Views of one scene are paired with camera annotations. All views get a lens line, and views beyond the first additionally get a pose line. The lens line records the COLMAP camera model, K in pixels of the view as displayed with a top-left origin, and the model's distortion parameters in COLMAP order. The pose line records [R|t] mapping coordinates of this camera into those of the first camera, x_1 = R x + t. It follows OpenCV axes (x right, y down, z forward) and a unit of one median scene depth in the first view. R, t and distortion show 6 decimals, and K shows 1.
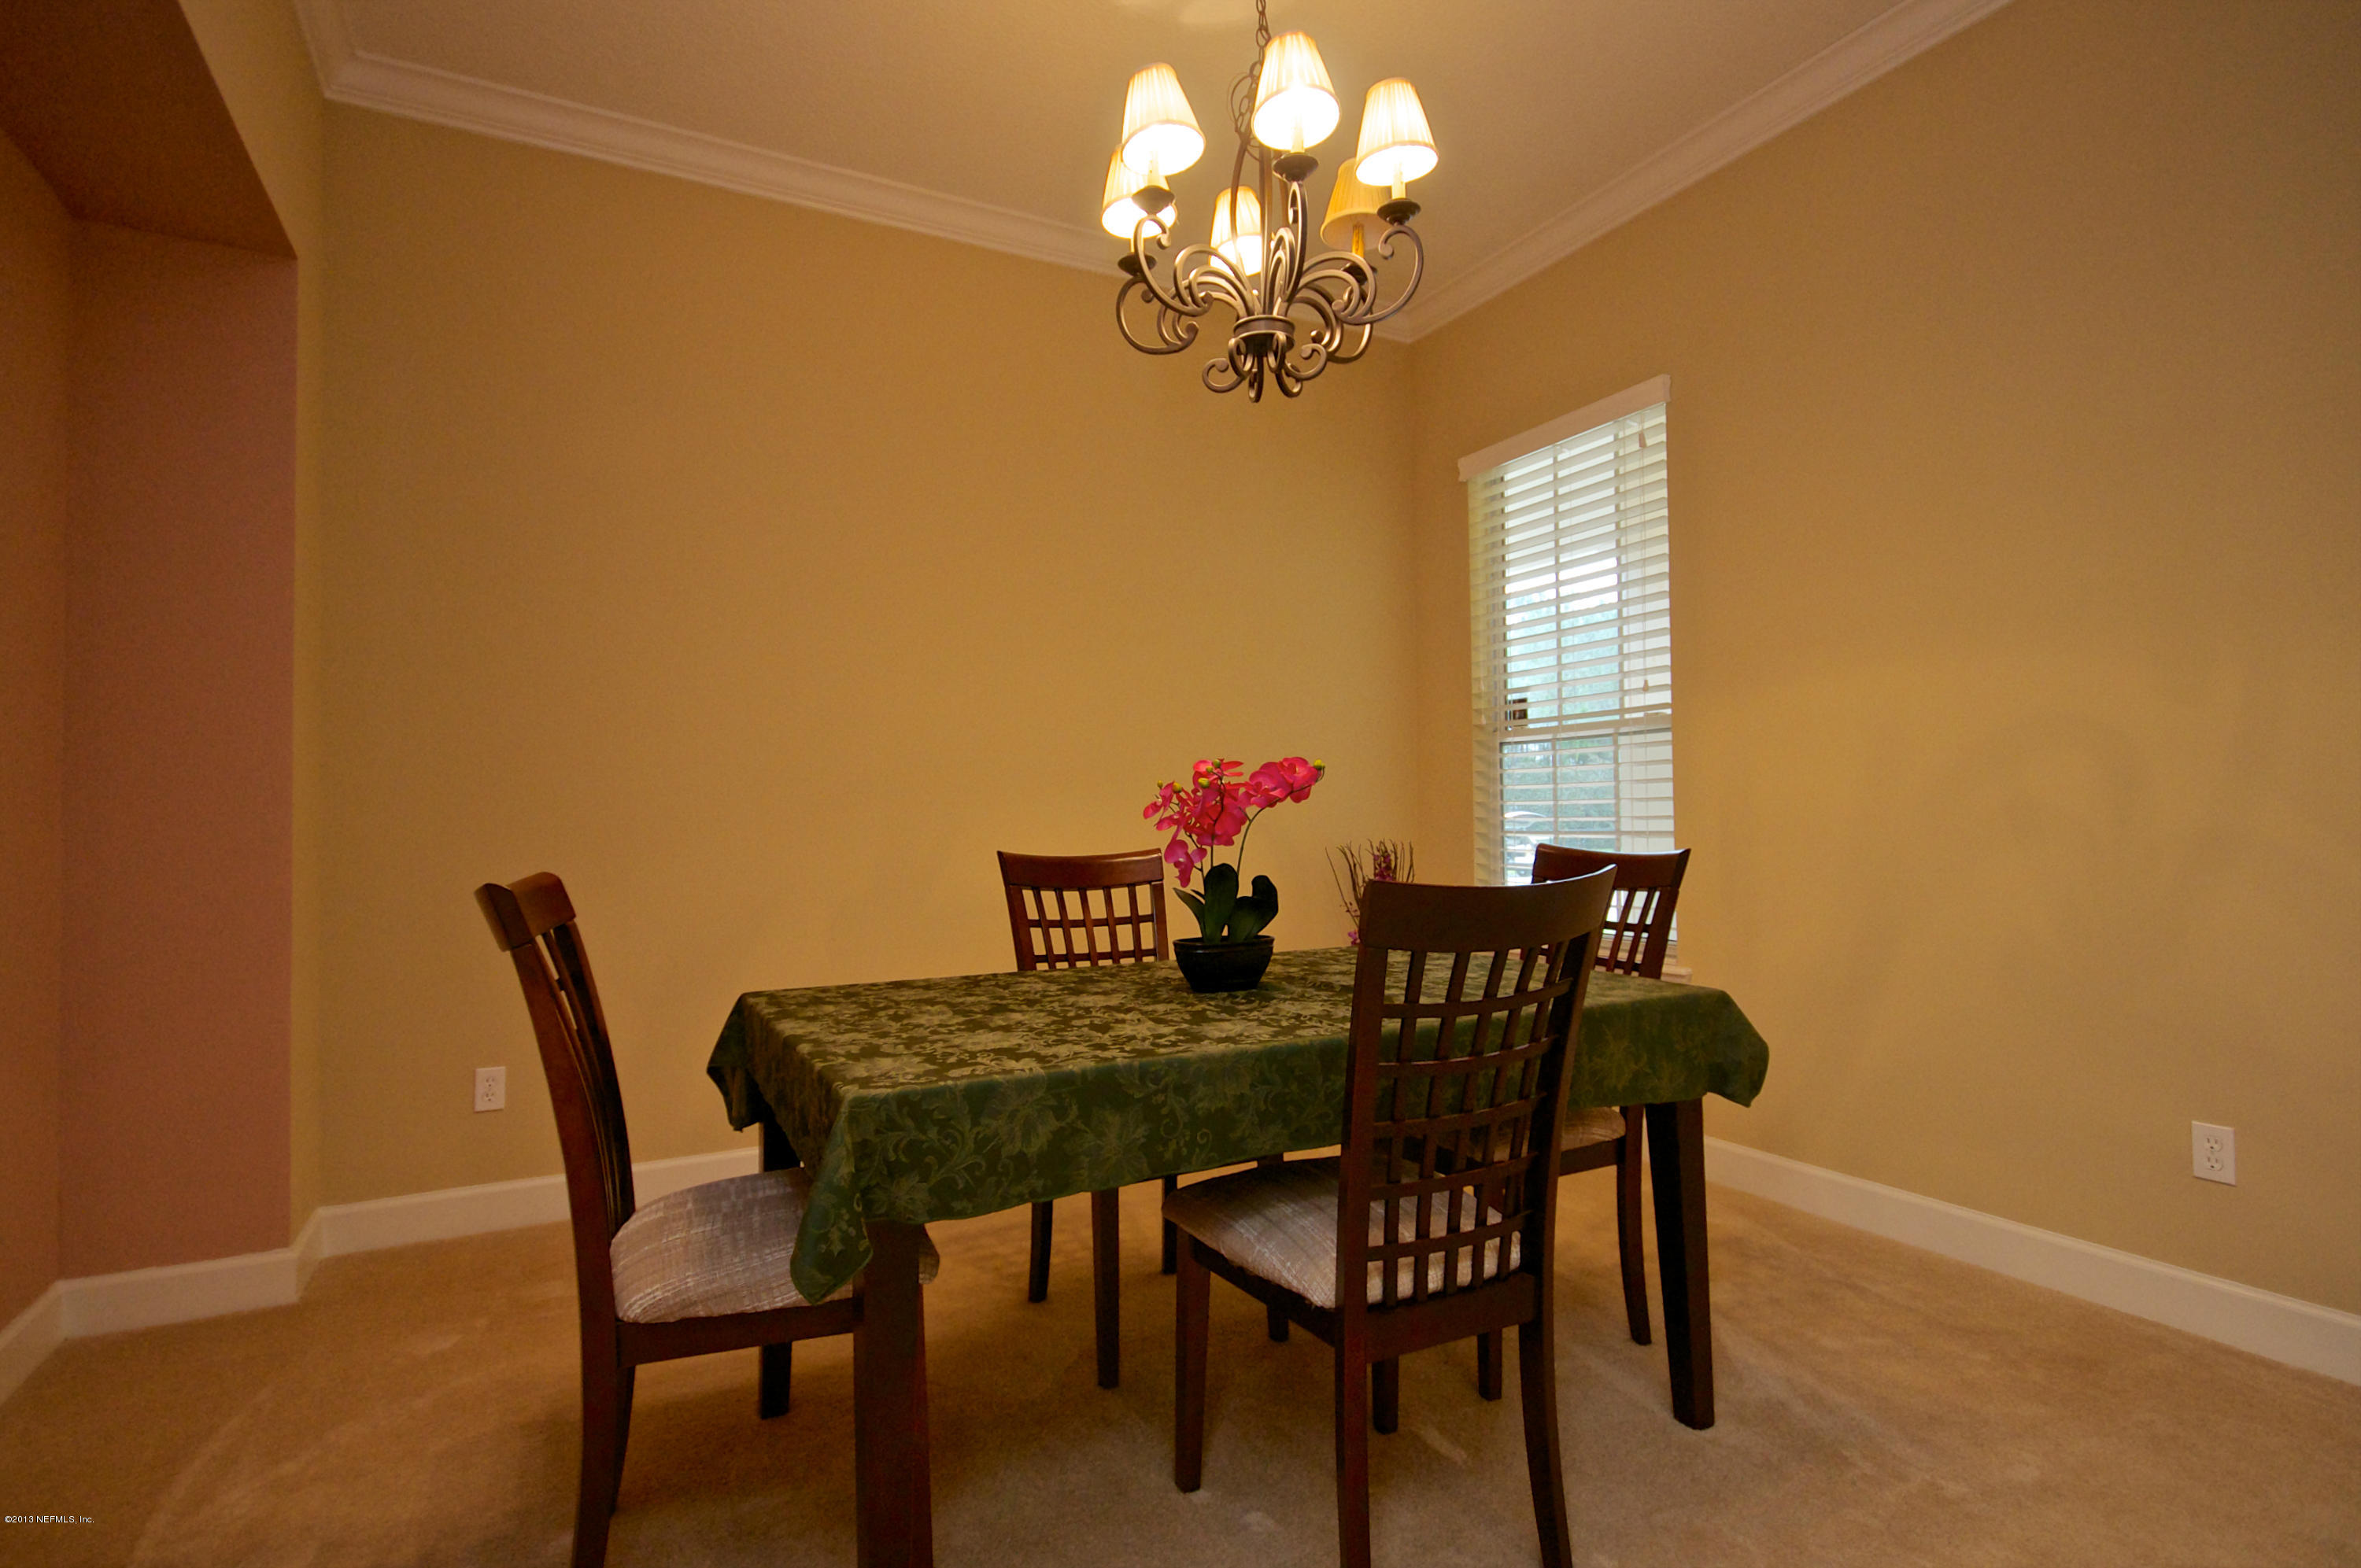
lens RADIAL K [[1207.3, 0, 1180.5], [0, 1207.3, 784.0], [0, 0, 1]] dist [0.006132, 0.000372]
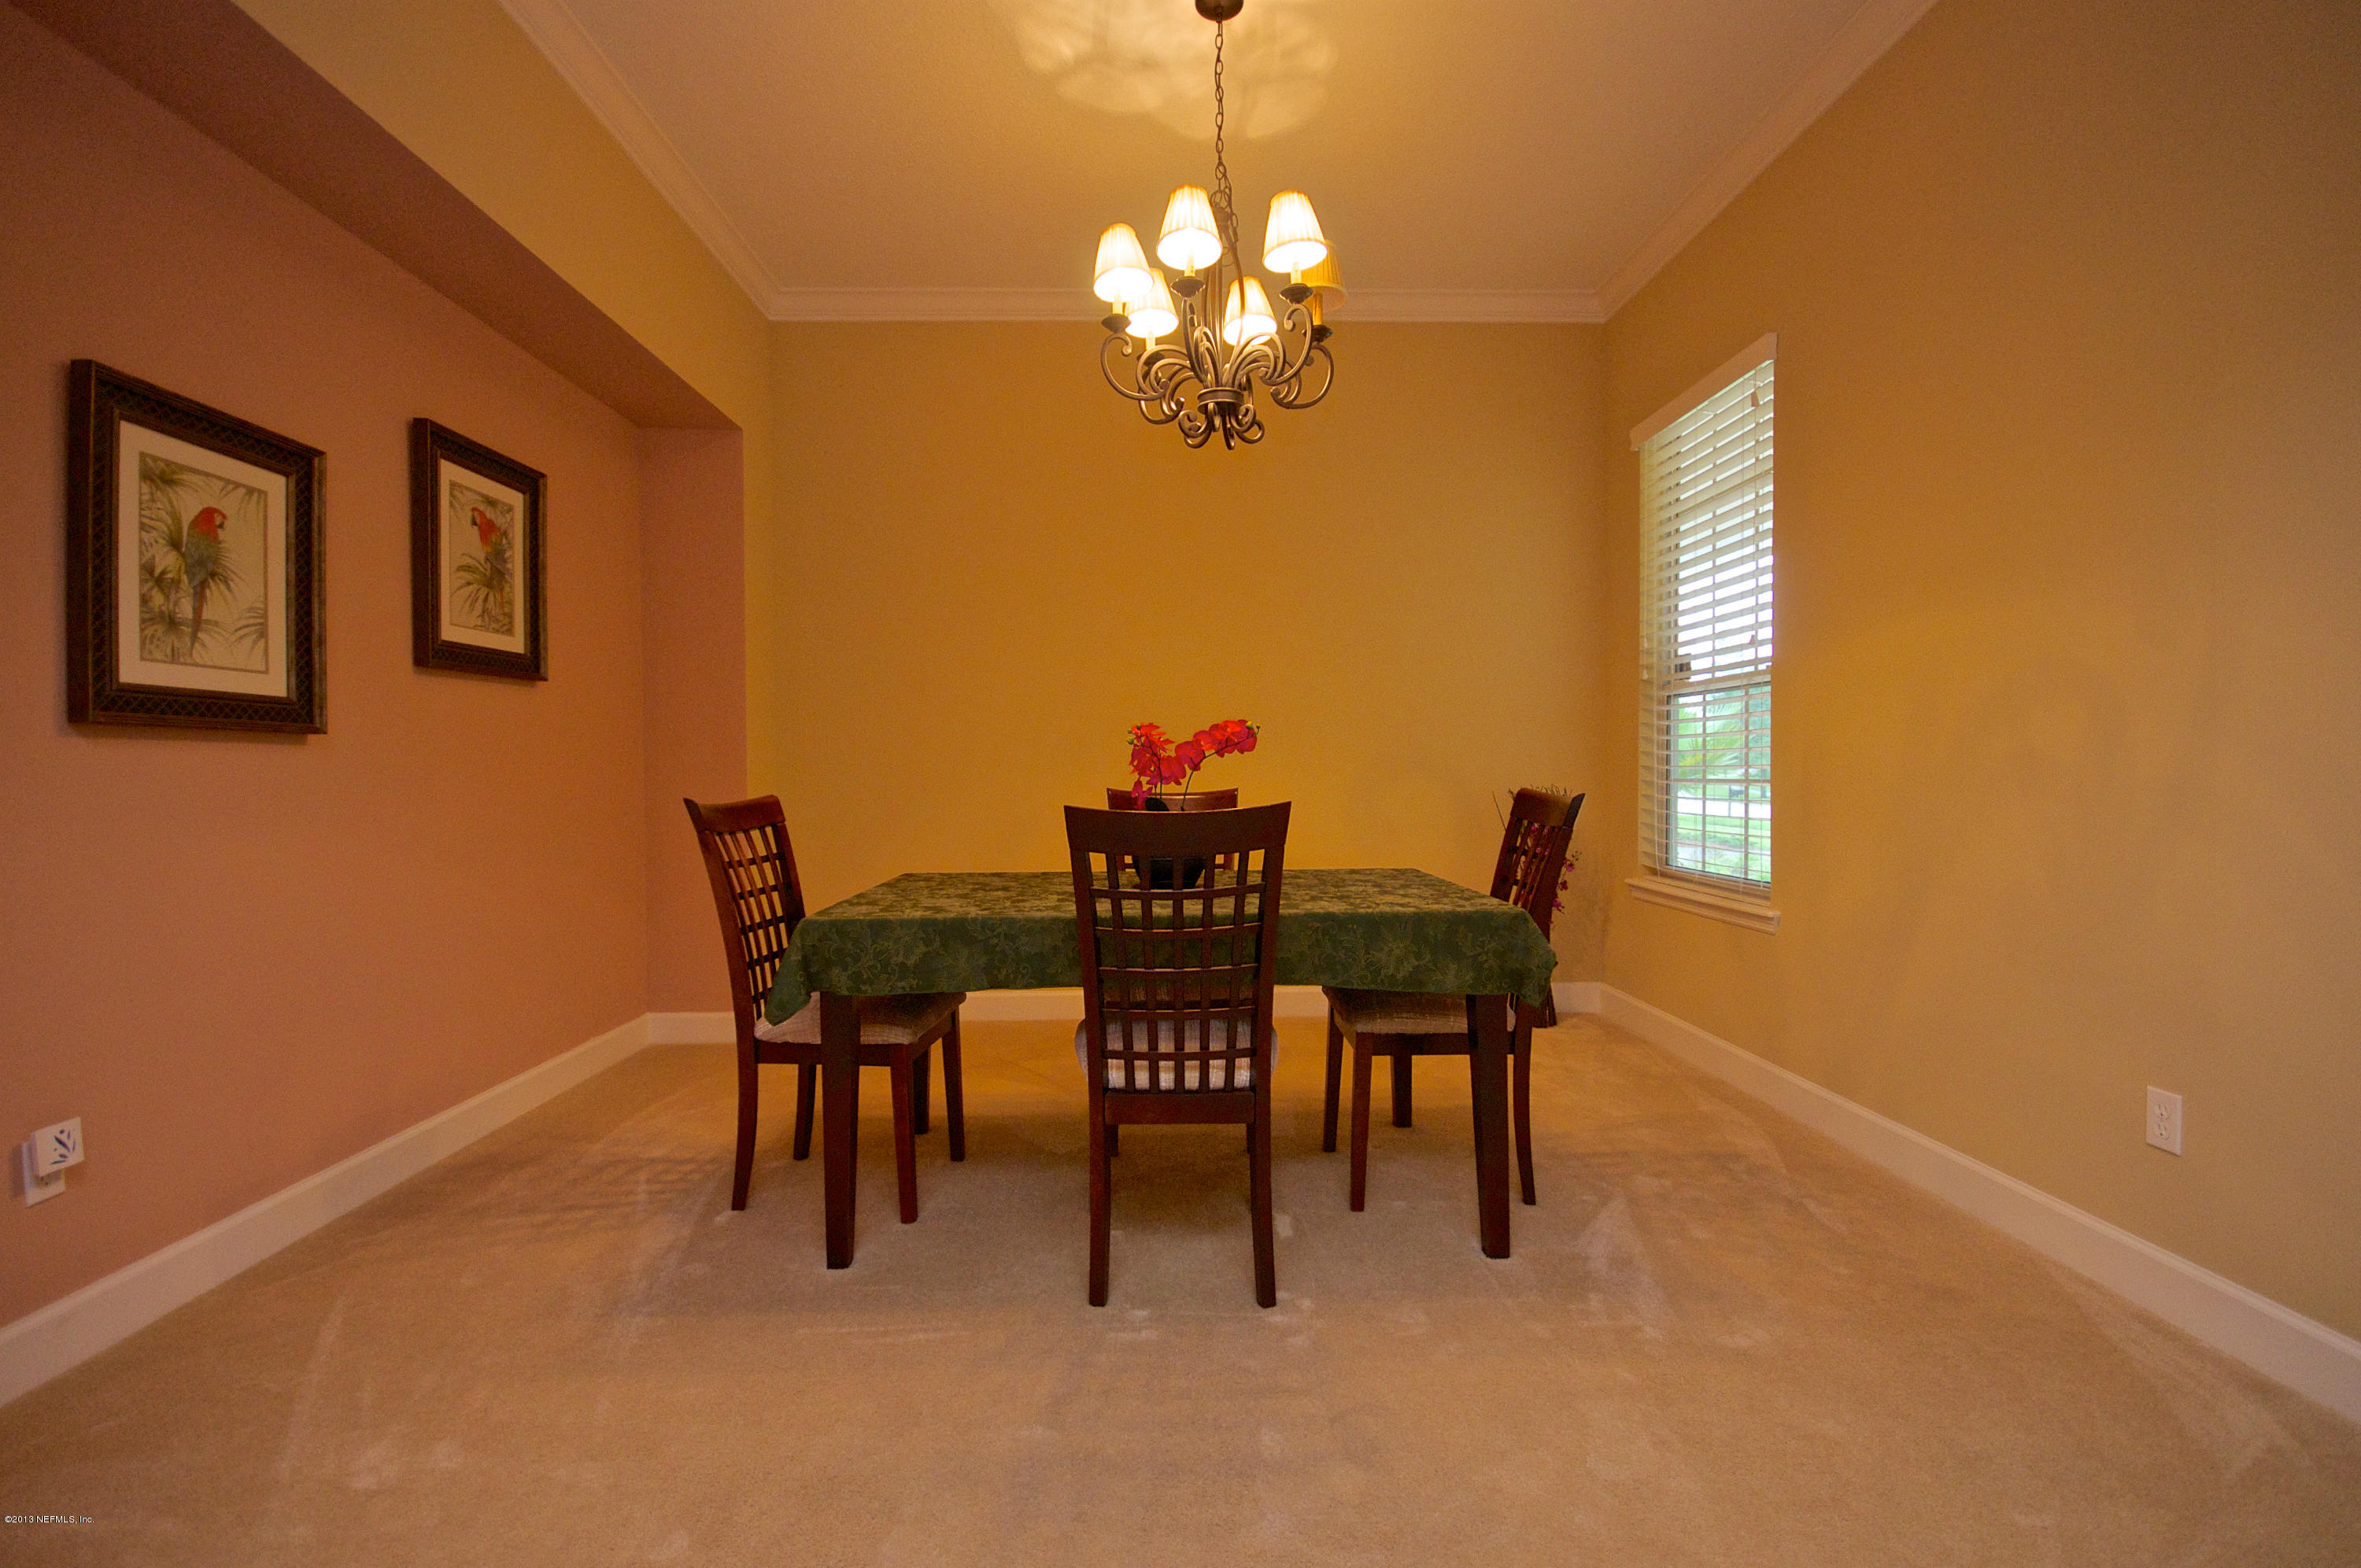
lens RADIAL K [[1121.6, 0, 1180.5], [0, 1121.6, 784.0], [0, 0, 1]] dist [-0.002512, -0.000160]
pose [[0.891684, 0.014828, -0.452416, 0.599485], [0.007035, 0.998889, 0.046605, -0.009585], [0.452605, -0.044740, 0.890588, -0.136047]]
